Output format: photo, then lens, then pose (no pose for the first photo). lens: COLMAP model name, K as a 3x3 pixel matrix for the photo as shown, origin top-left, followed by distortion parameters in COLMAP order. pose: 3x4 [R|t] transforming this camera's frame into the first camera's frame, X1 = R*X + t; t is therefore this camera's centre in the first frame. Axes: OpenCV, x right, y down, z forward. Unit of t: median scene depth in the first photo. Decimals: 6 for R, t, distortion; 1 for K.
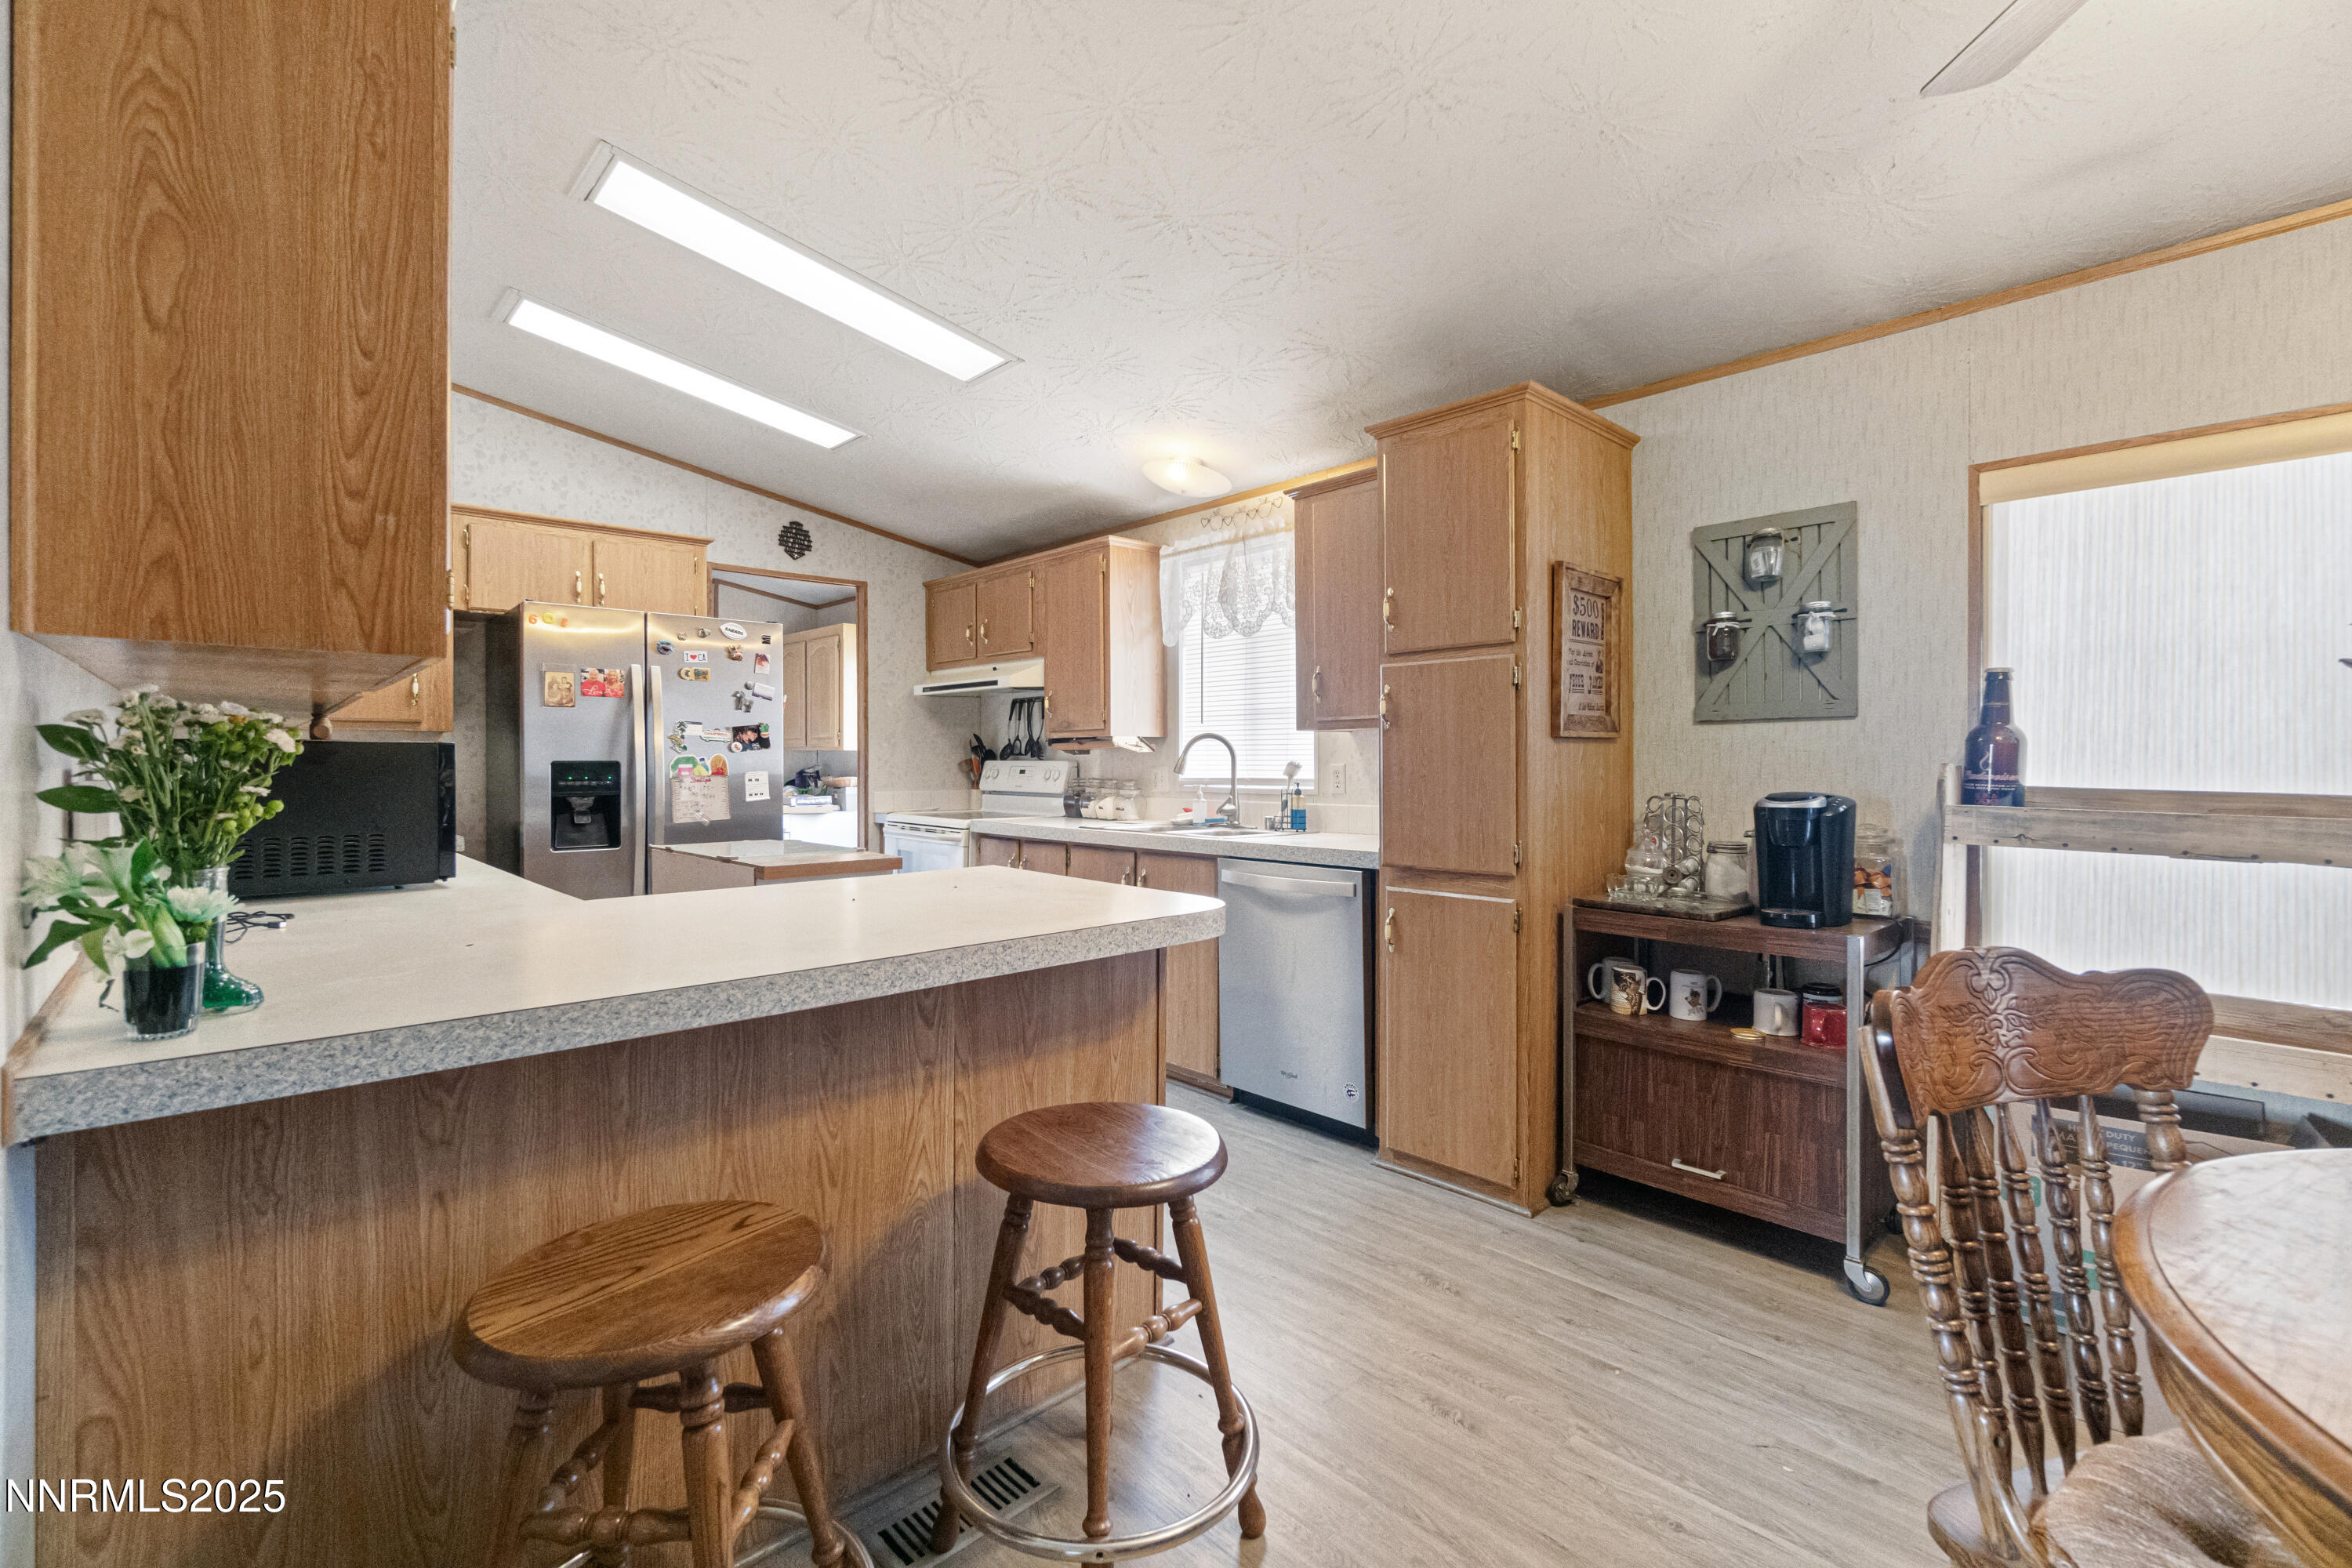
lens RADIAL K [[1019.0, 0, 1172.1], [0, 1019.0, 765.2], [0, 0, 1]] dist [-0.006038, 0.001687]
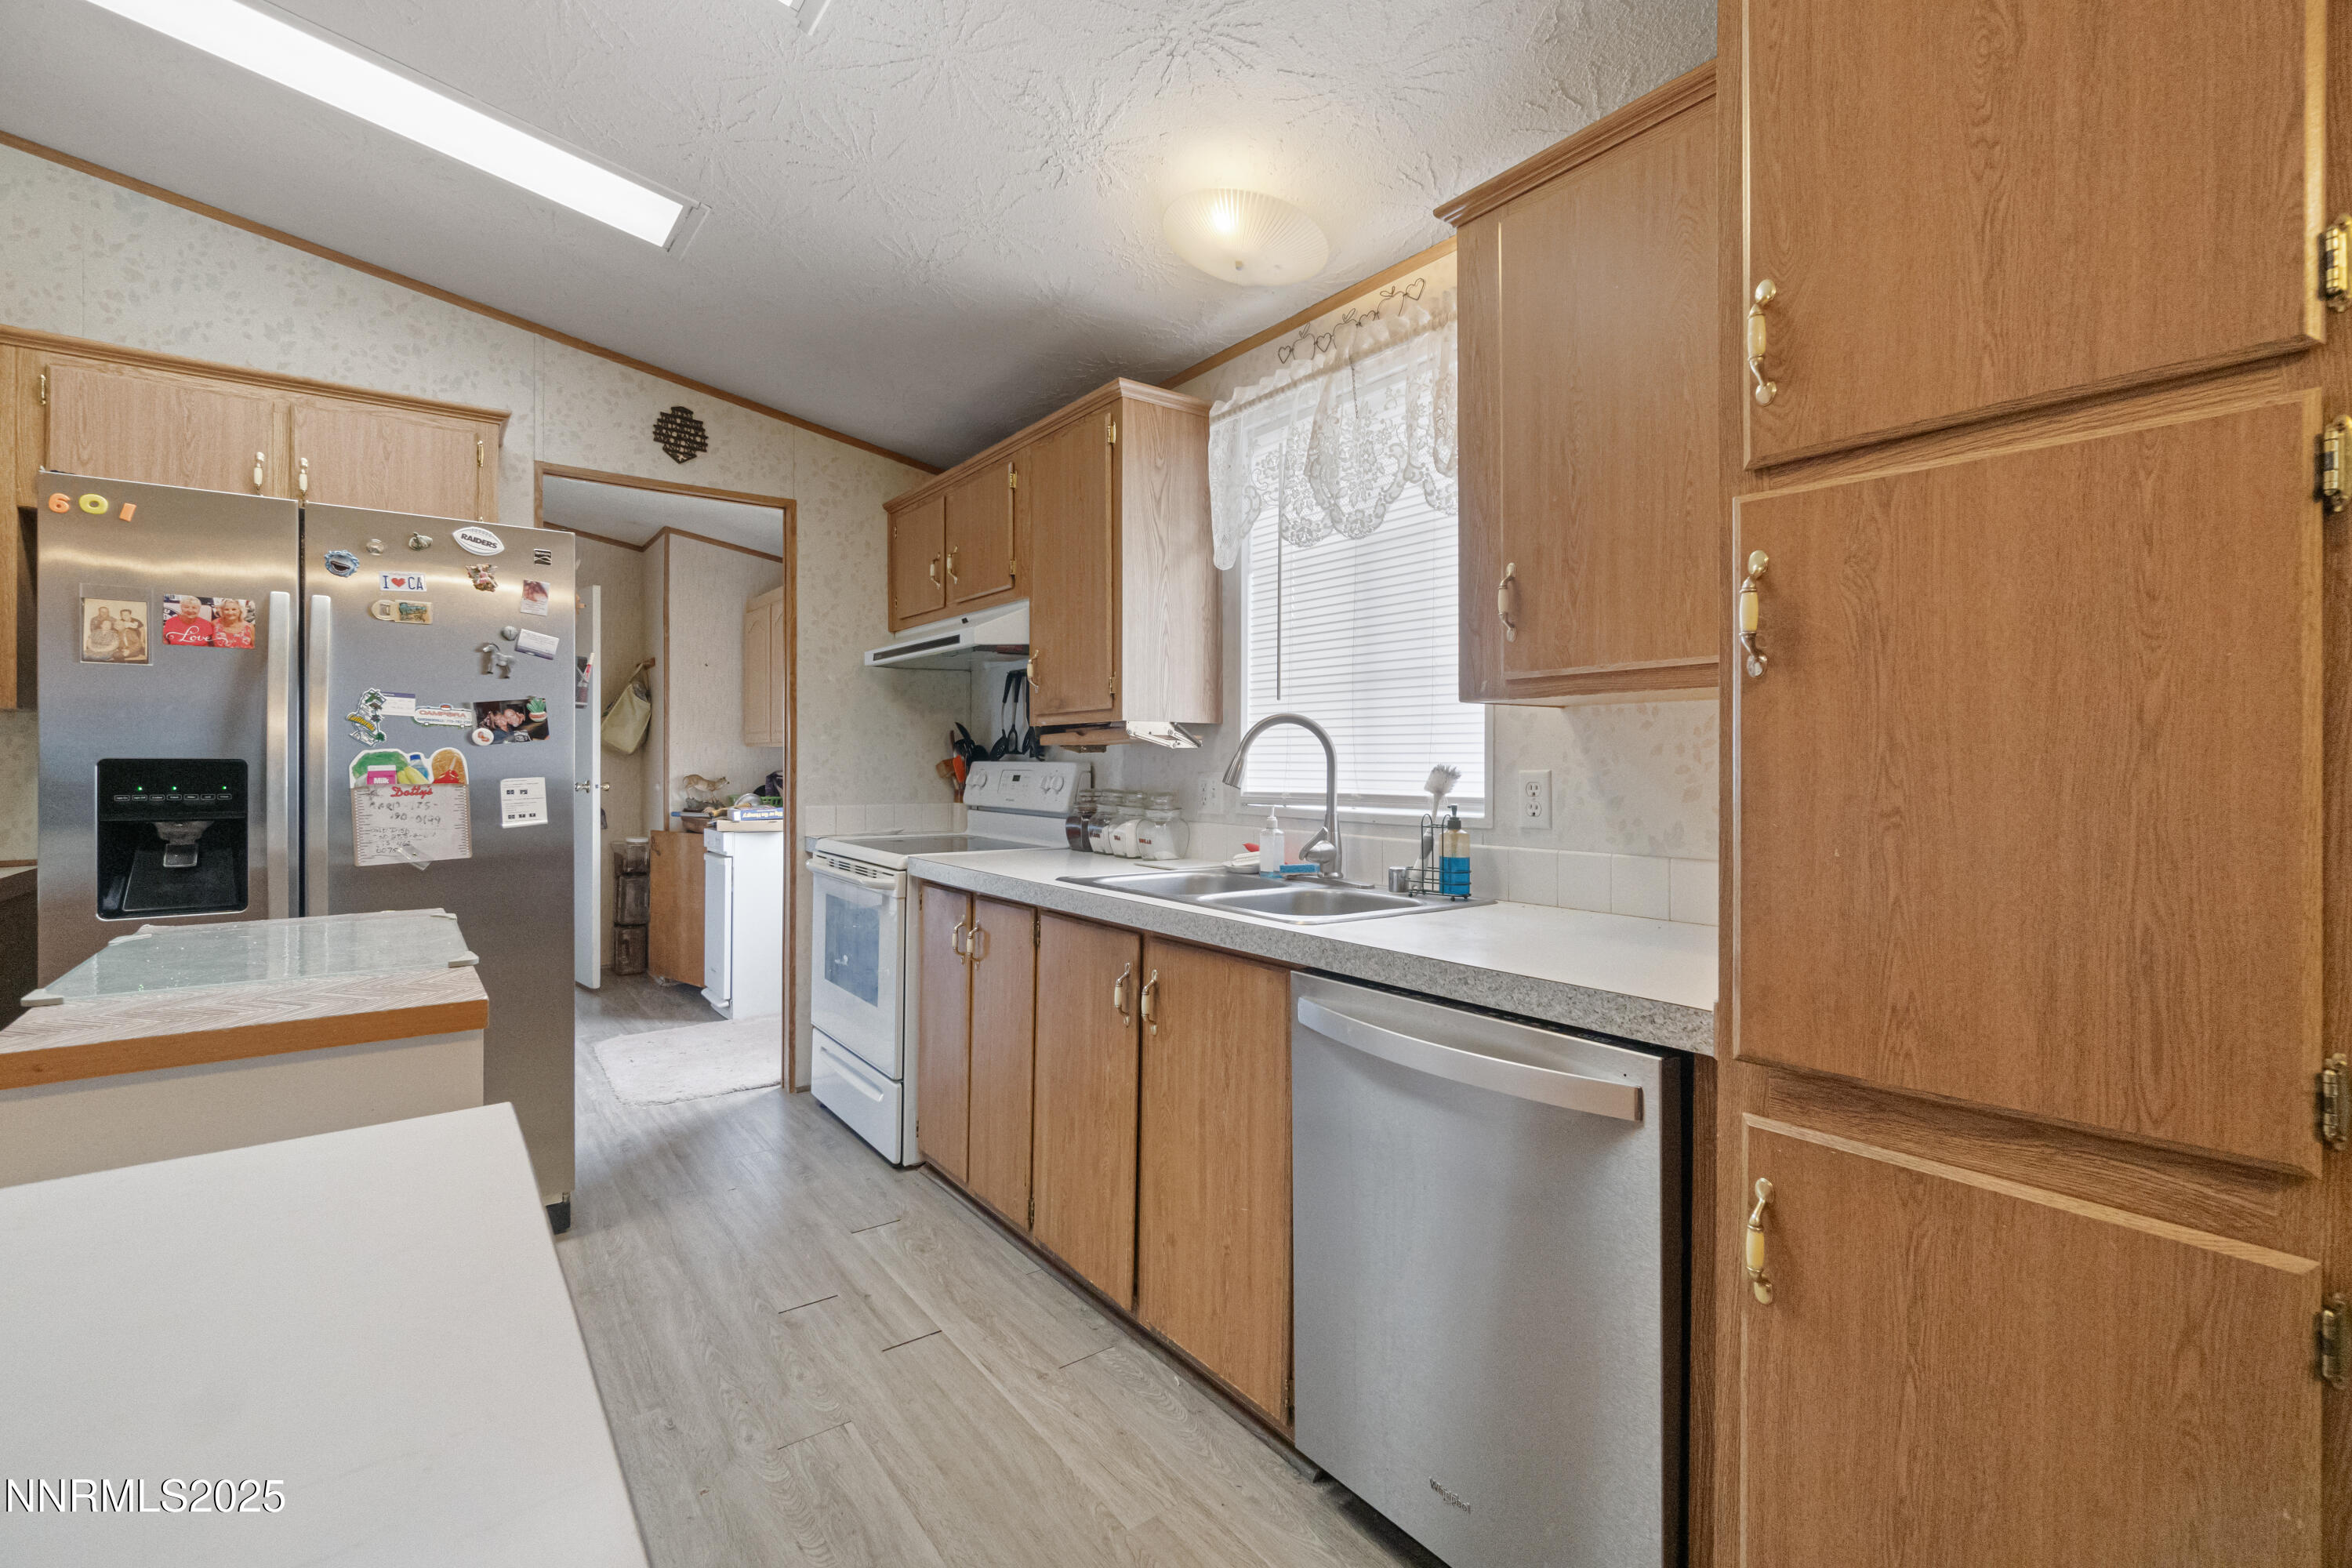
lens RADIAL K [[1019.0, 0, 1167.8], [0, 1019.0, 764.5], [0, 0, 1]] dist [-0.006038, 0.001687]
pose [[0.993752, 0.004294, -0.111532, 0.047243], [-0.004519, 0.999988, -0.001769, -0.003088], [0.111523, 0.002262, 0.993759, 0.617068]]
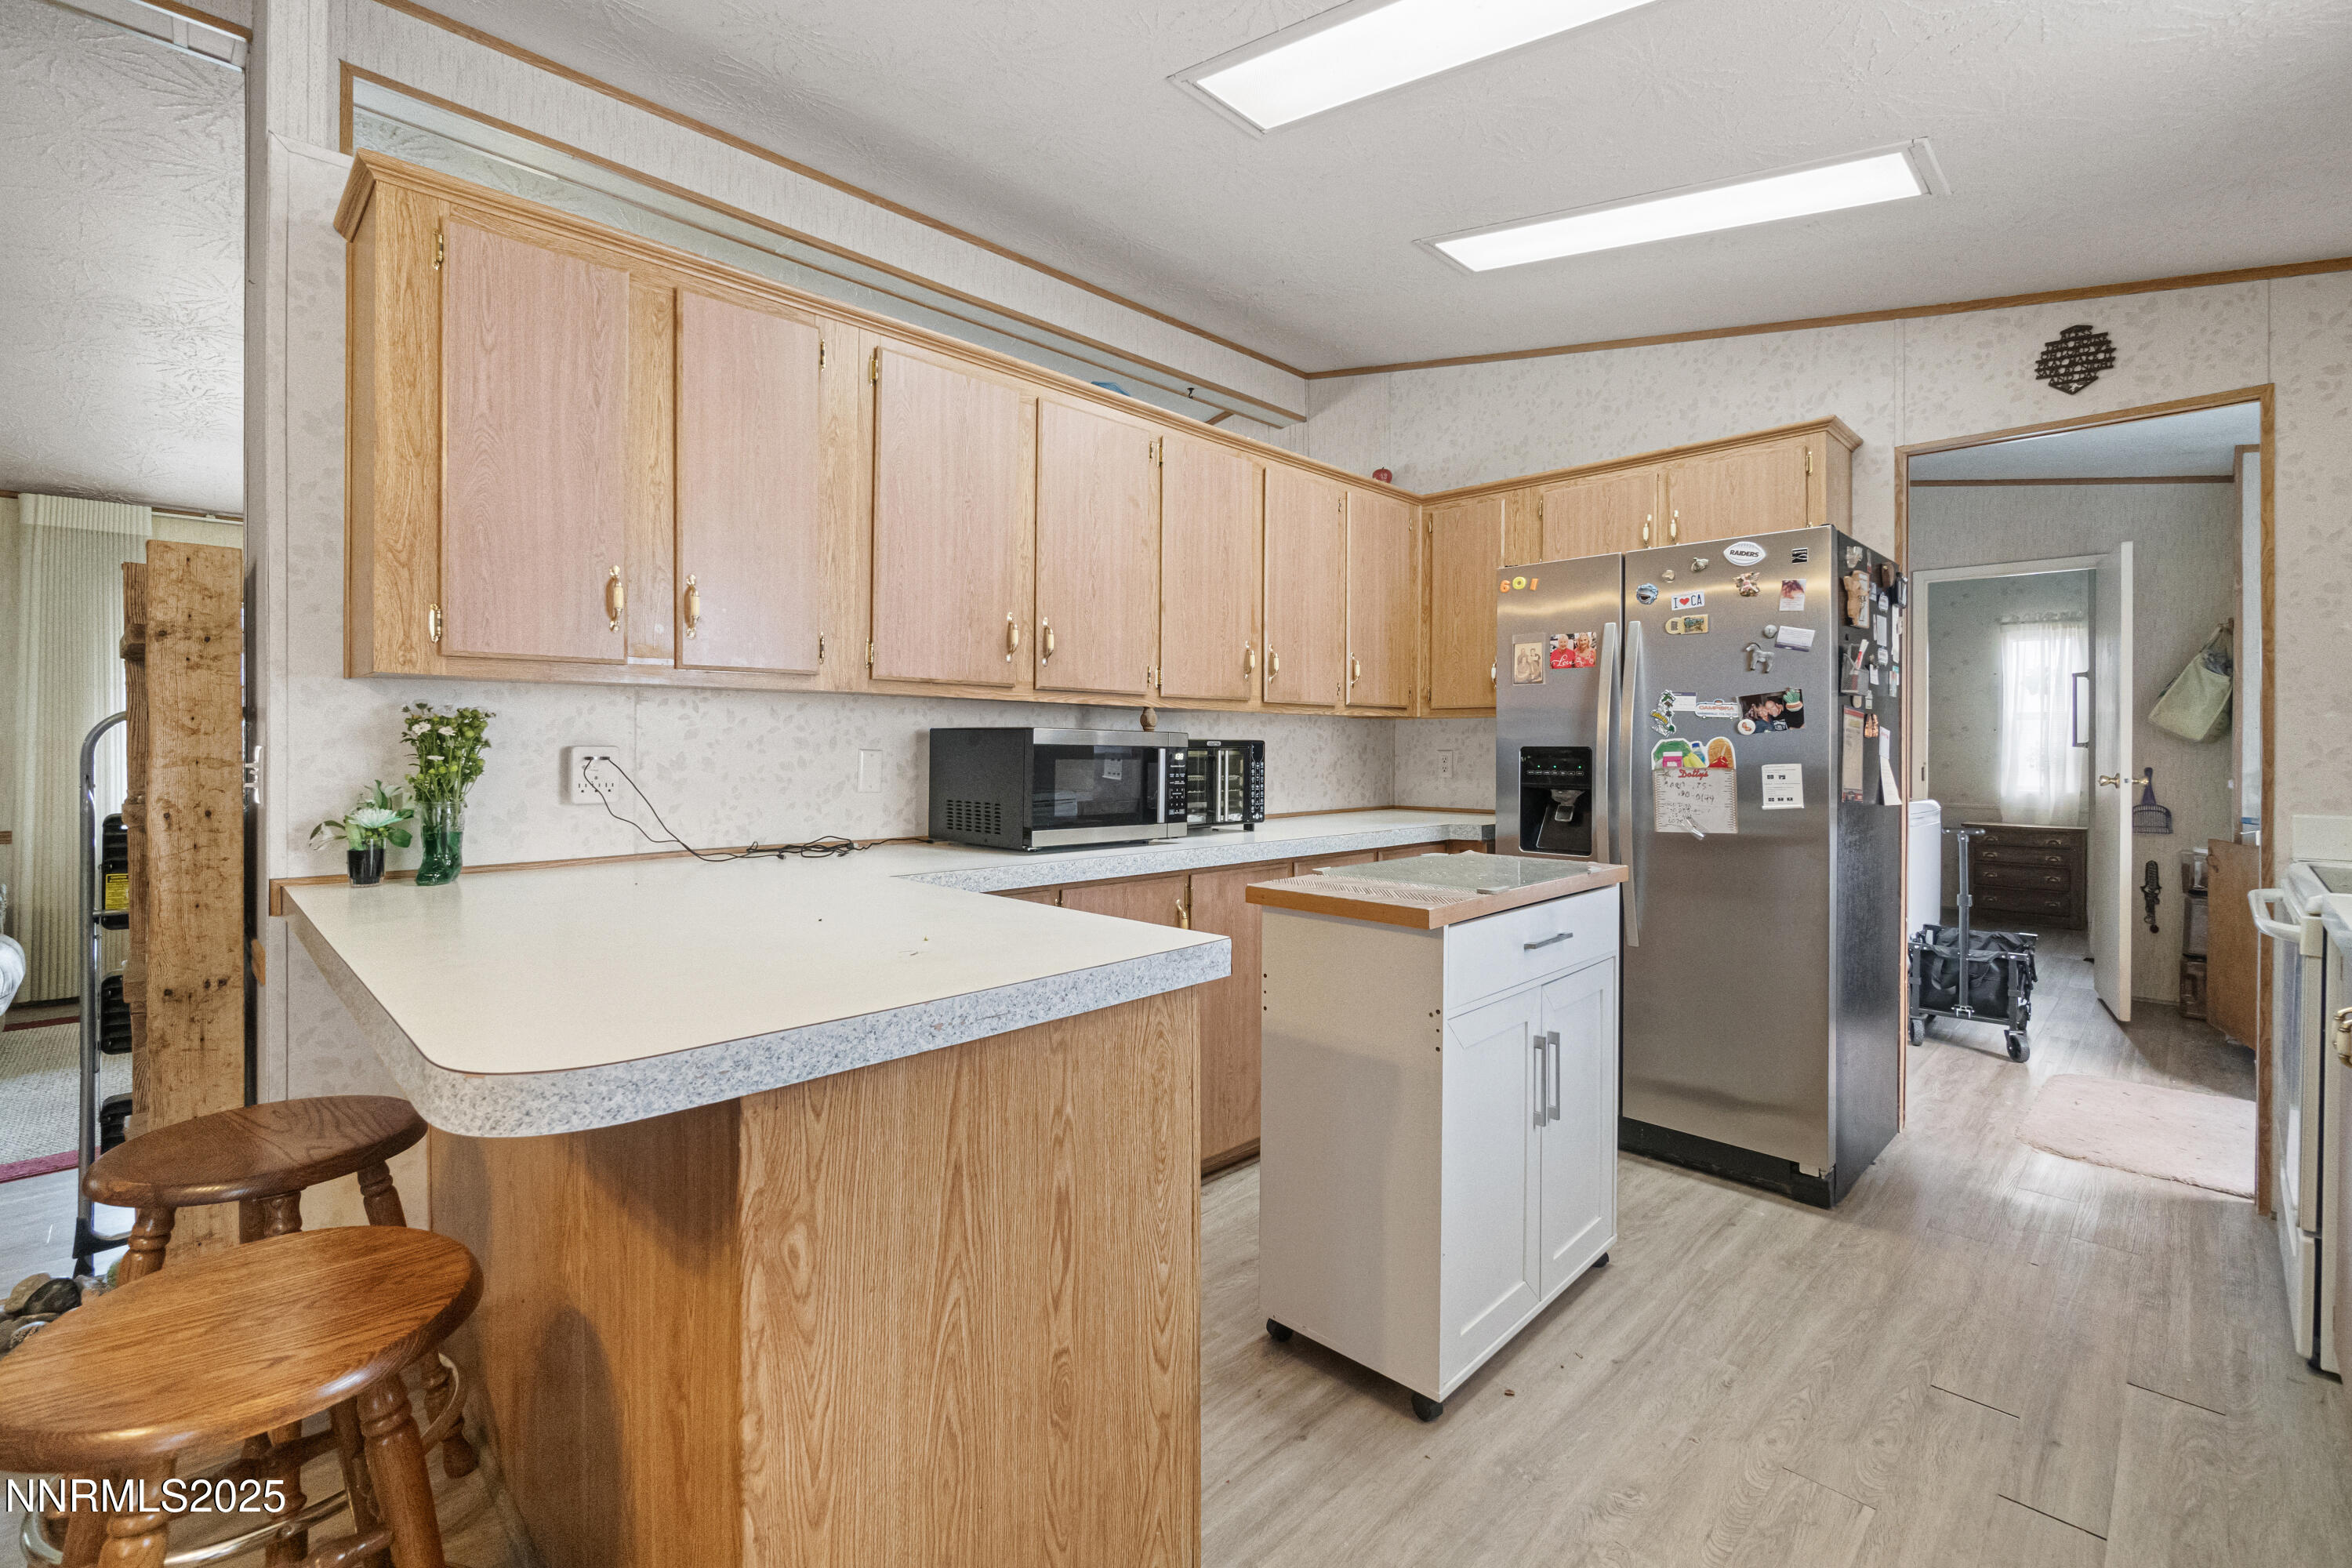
lens RADIAL K [[1019.0, 0, 1163.7], [0, 1019.0, 747.5], [0, 0, 1]] dist [-0.006038, 0.001687]
pose [[0.021624, 0.003840, -0.999759, 0.310754], [-0.009059, 0.999952, 0.003645, -0.004303], [0.999725, 0.008978, 0.021658, 0.817580]]
